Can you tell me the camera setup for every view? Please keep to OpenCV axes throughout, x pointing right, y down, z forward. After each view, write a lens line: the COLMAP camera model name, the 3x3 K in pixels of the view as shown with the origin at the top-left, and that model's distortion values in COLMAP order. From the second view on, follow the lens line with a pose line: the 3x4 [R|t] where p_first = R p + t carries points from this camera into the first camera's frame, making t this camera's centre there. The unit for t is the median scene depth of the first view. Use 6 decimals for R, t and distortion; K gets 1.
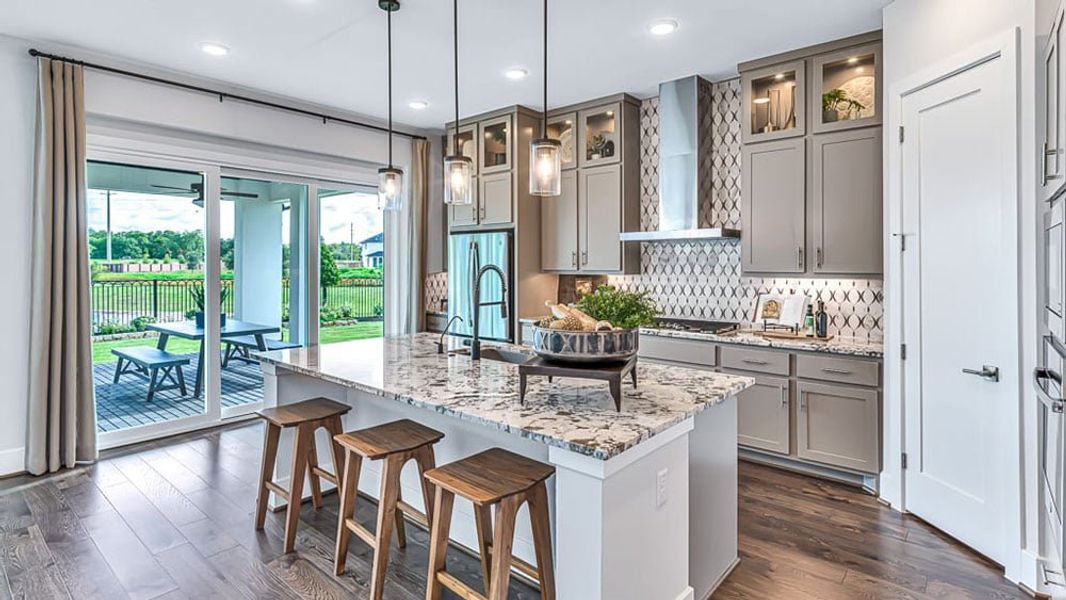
lens RADIAL K [[536.1, 0, 530.9], [0, 536.1, 280.2], [0, 0, 1]] dist [0.001234, -0.000237]
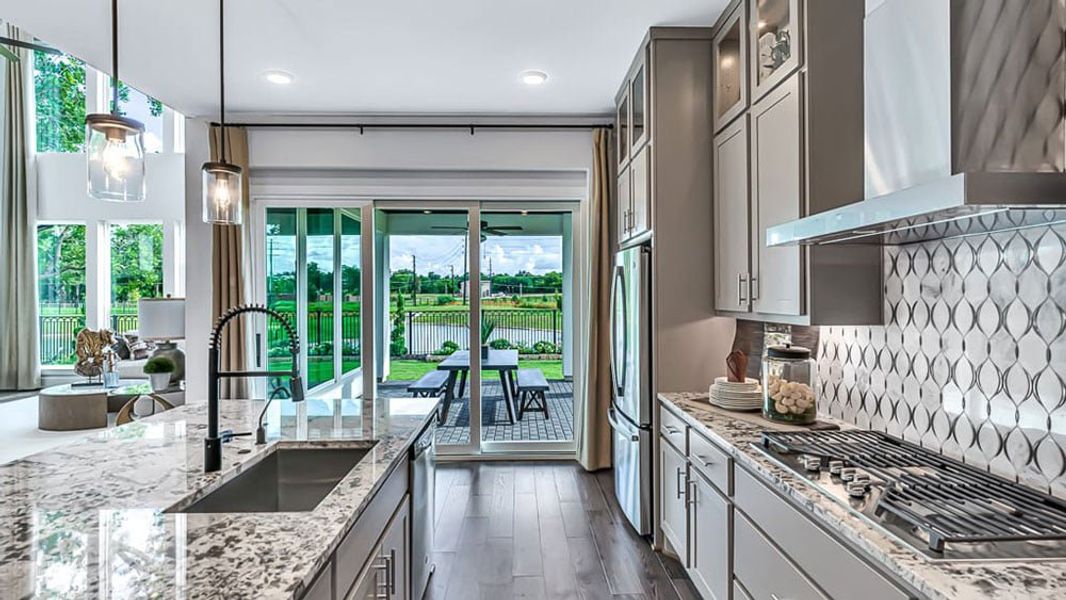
lens RADIAL K [[543.3, 0, 532.5], [0, 543.3, 292.7], [0, 0, 1]] dist [0.002108, 0.000501]
pose [[0.671721, -0.006971, -0.740772, 0.328508], [-0.020903, 0.999379, -0.028360, -0.018324], [0.740510, 0.034534, 0.671158, 0.516021]]
